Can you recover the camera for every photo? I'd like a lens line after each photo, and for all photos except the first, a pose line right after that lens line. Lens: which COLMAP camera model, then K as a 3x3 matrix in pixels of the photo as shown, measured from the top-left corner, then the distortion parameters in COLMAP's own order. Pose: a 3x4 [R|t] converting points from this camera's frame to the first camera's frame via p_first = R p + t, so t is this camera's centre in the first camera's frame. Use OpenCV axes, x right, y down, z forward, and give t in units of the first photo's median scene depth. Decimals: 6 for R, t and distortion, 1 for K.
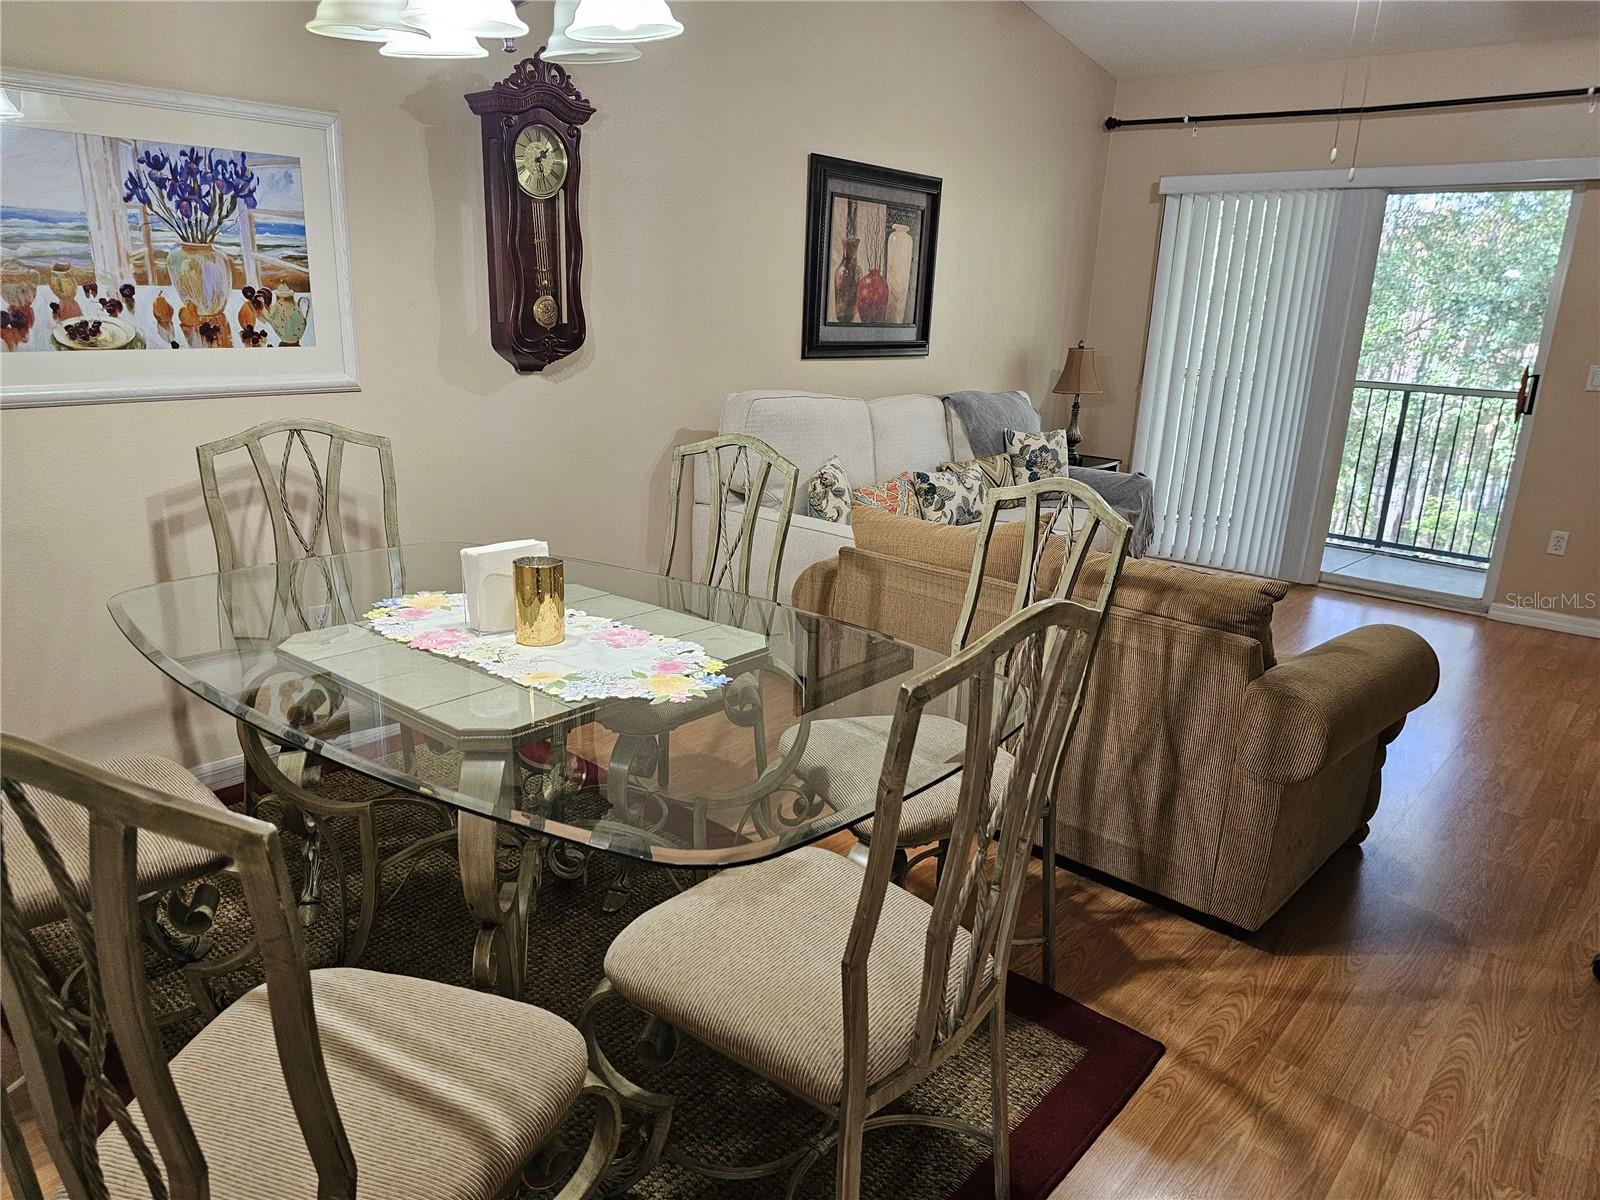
lens RADIAL K [[1063.9, 0, 800.0], [0, 1063.9, 600.0], [0, 0, 1]] dist [0.074336, -0.073528]
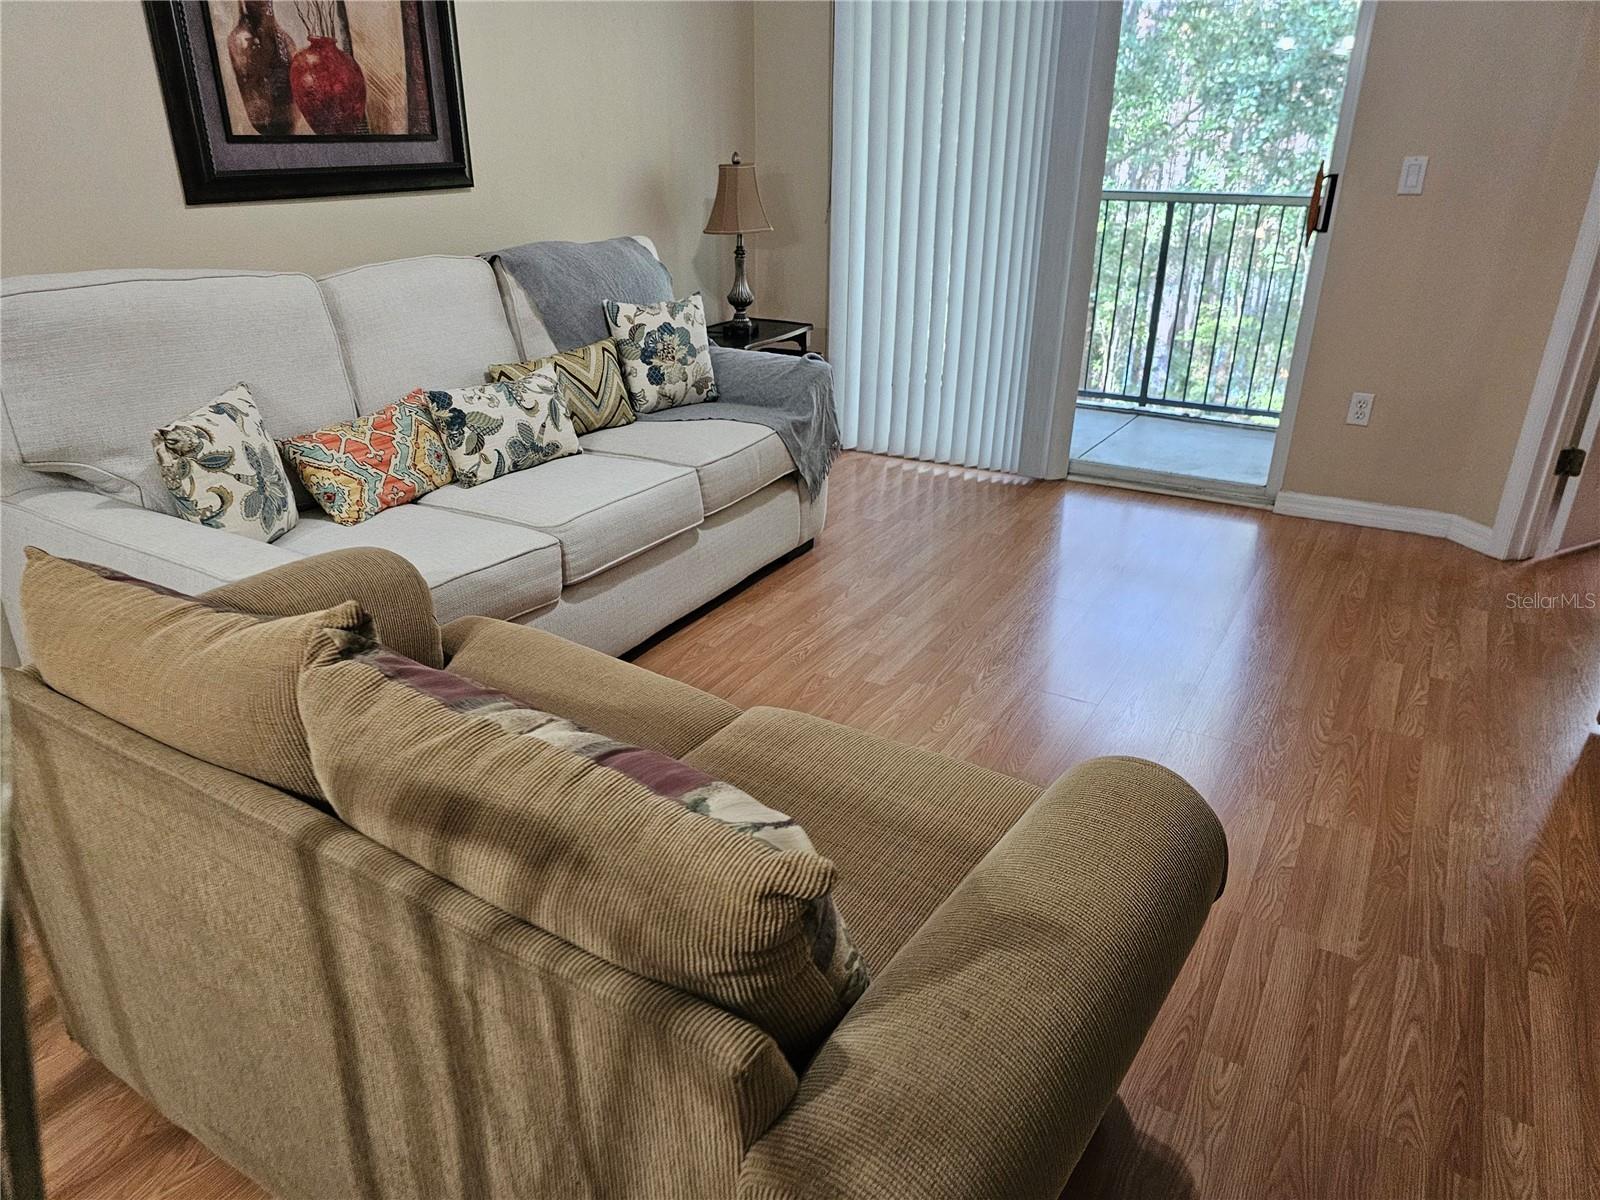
lens RADIAL K [[1063.9, 0, 800.0], [0, 1063.9, 600.0], [0, 0, 1]] dist [0.074336, -0.073528]
pose [[0.981400, -0.112150, 0.155811, 0.190620], [0.087352, 0.983603, 0.157780, -0.074642], [-0.170951, -0.141235, 0.975104, 0.322746]]
